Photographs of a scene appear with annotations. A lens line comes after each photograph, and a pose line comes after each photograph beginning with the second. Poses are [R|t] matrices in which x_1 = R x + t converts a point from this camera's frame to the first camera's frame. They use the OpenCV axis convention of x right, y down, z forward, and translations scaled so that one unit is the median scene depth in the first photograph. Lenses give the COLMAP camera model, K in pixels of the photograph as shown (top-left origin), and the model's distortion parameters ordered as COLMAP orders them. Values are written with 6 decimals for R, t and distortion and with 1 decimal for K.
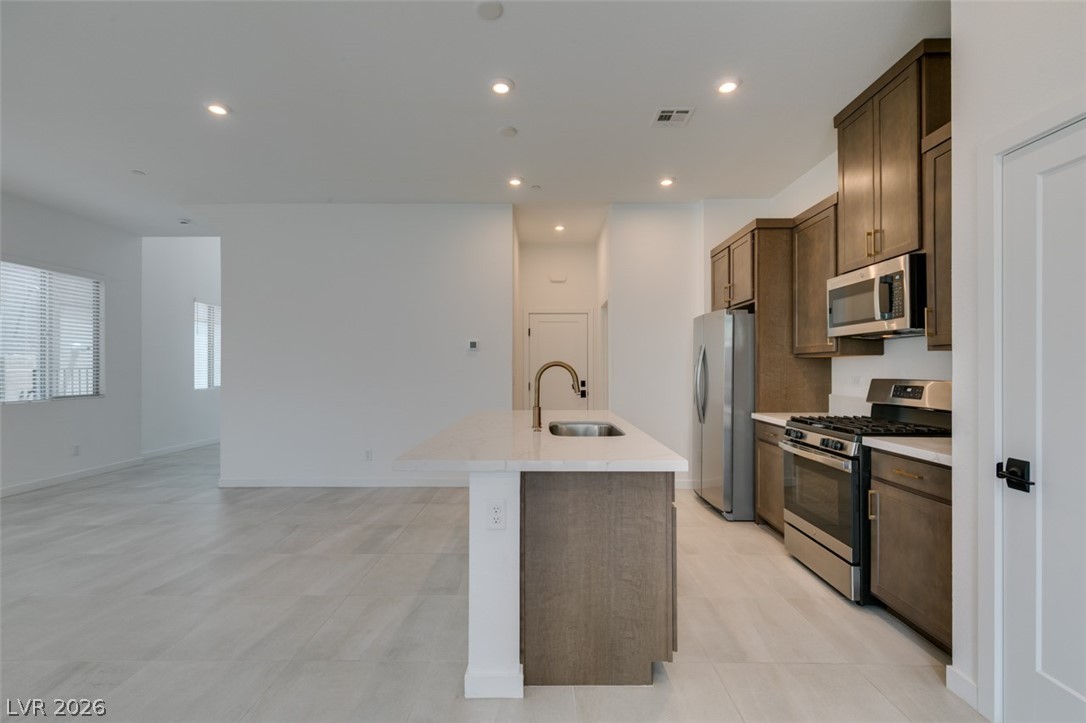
lens RADIAL K [[485.4, 0, 541.8], [0, 485.4, 367.7], [0, 0, 1]] dist [0.005420, -0.000274]
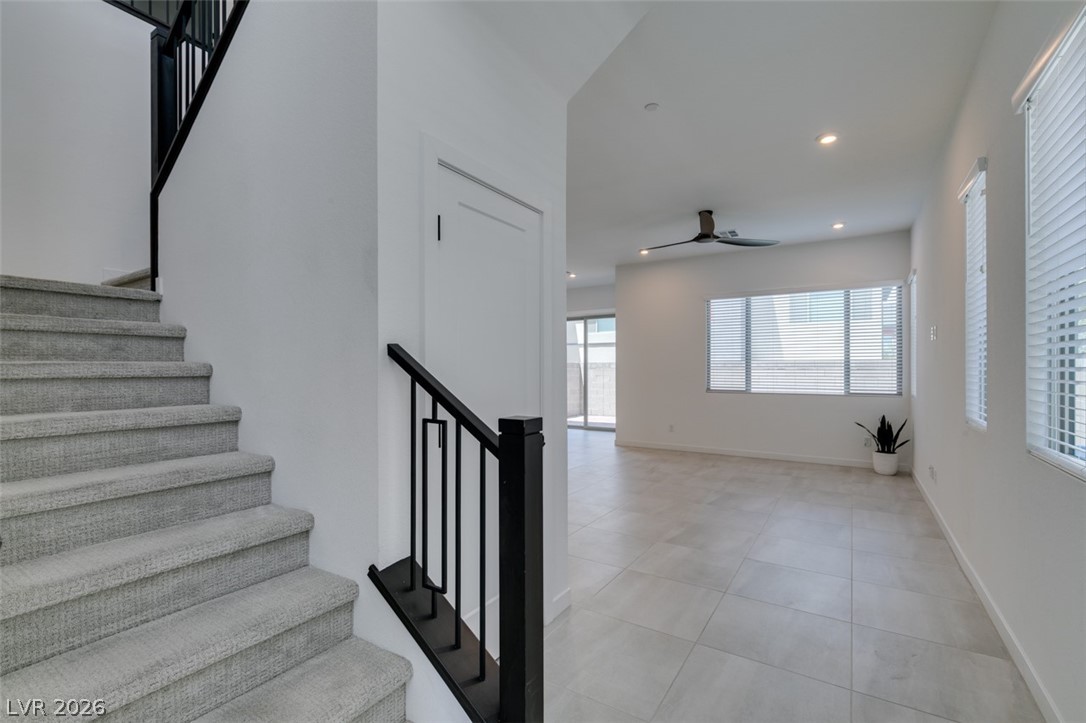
lens RADIAL K [[485.4, 0, 541.8], [0, 485.4, 367.7], [0, 0, 1]] dist [0.005420, -0.000274]
pose [[-0.846813, 0.004466, 0.531872, -1.206151], [0.003231, 0.999989, -0.003252, -0.001349], [-0.531881, -0.001035, -0.846819, 1.922388]]
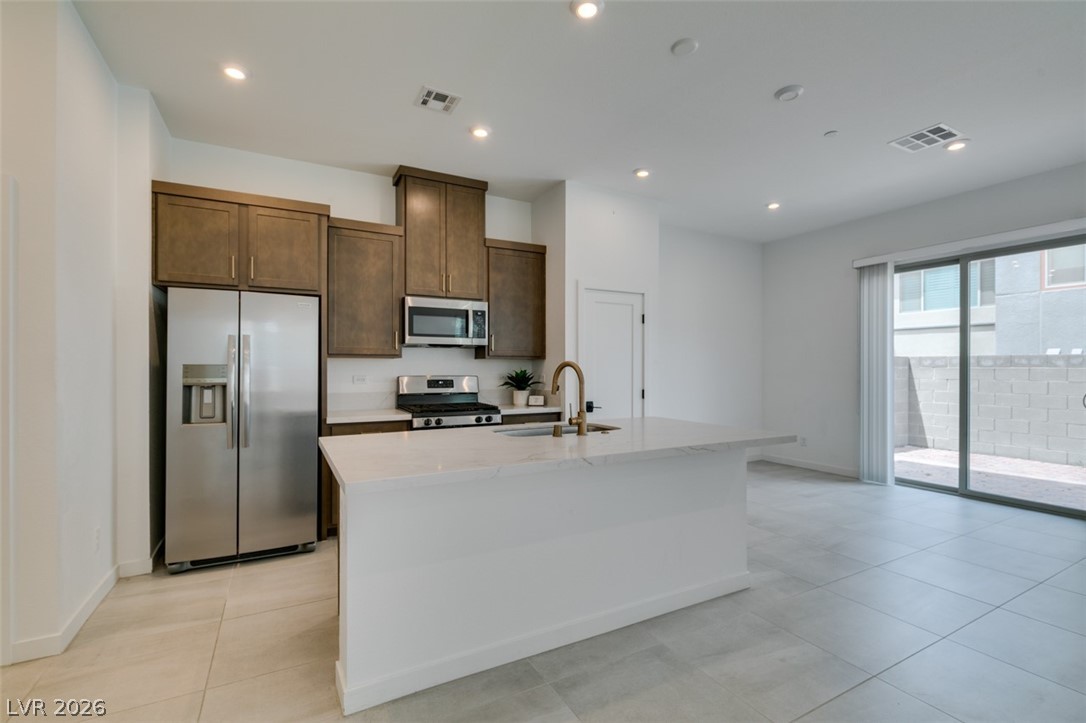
lens RADIAL K [[484.8, 0, 542.8], [0, 484.8, 367.2], [0, 0, 1]] dist [0.000709, -0.000283]
pose [[-0.488886, 0.002410, 0.872344, -0.557998], [-0.000246, 0.999996, -0.002900, 0.001189], [-0.872347, -0.001632, -0.488884, 1.105303]]
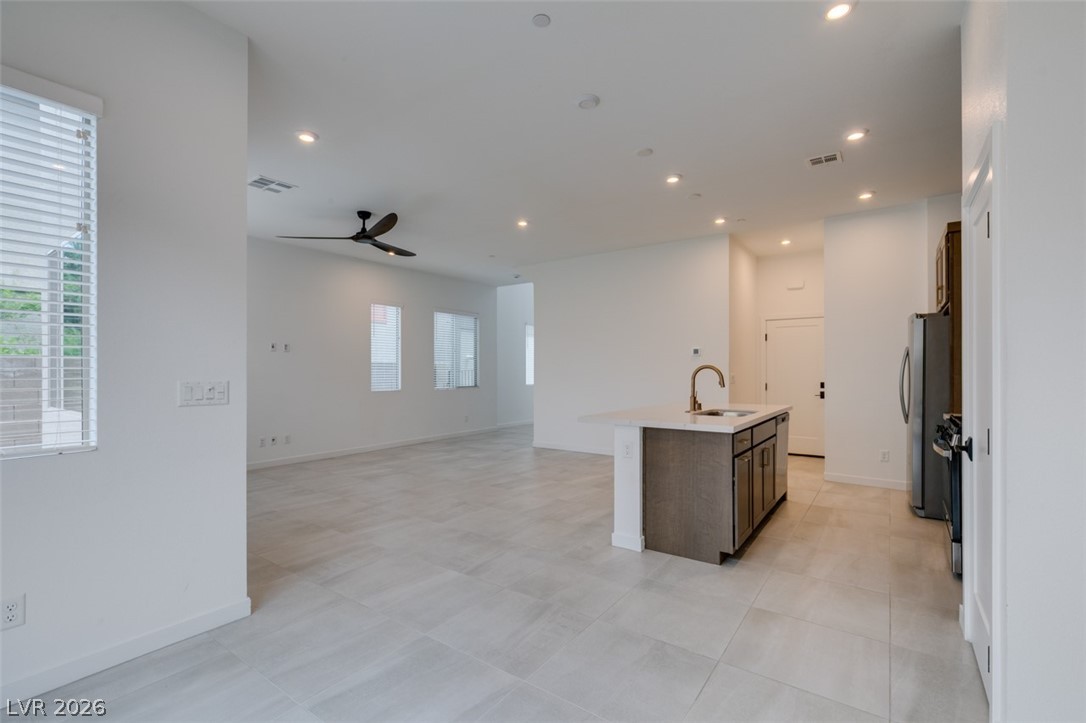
lens RADIAL K [[485.4, 0, 541.8], [0, 485.4, 367.7], [0, 0, 1]] dist [0.005420, -0.000274]
pose [[0.816603, -0.003460, -0.577189, 0.338473], [0.000798, 0.999988, -0.004866, 0.000691], [0.577199, 0.003514, 0.816596, -0.331563]]
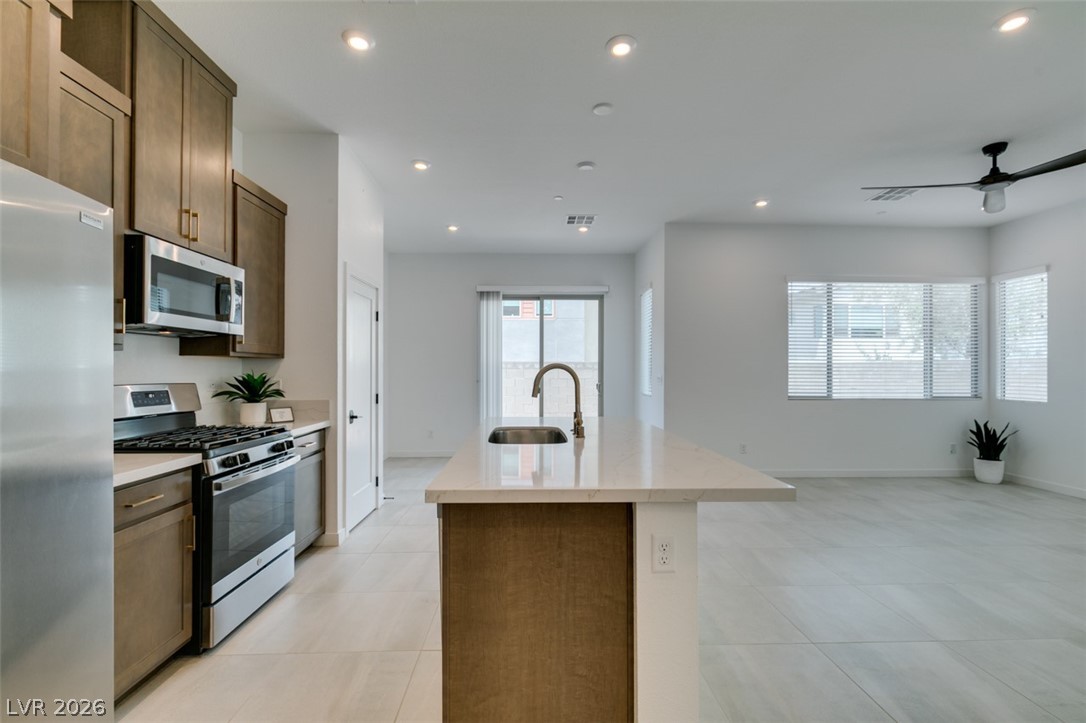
lens RADIAL K [[484.8, 0, 542.8], [0, 484.8, 367.2], [0, 0, 1]] dist [0.000709, -0.000283]
pose [[-0.999028, 0.000094, -0.044085, 0.072941], [0.000388, 0.999978, -0.006660, 0.000199], [0.044084, -0.006671, -0.999006, 1.425082]]
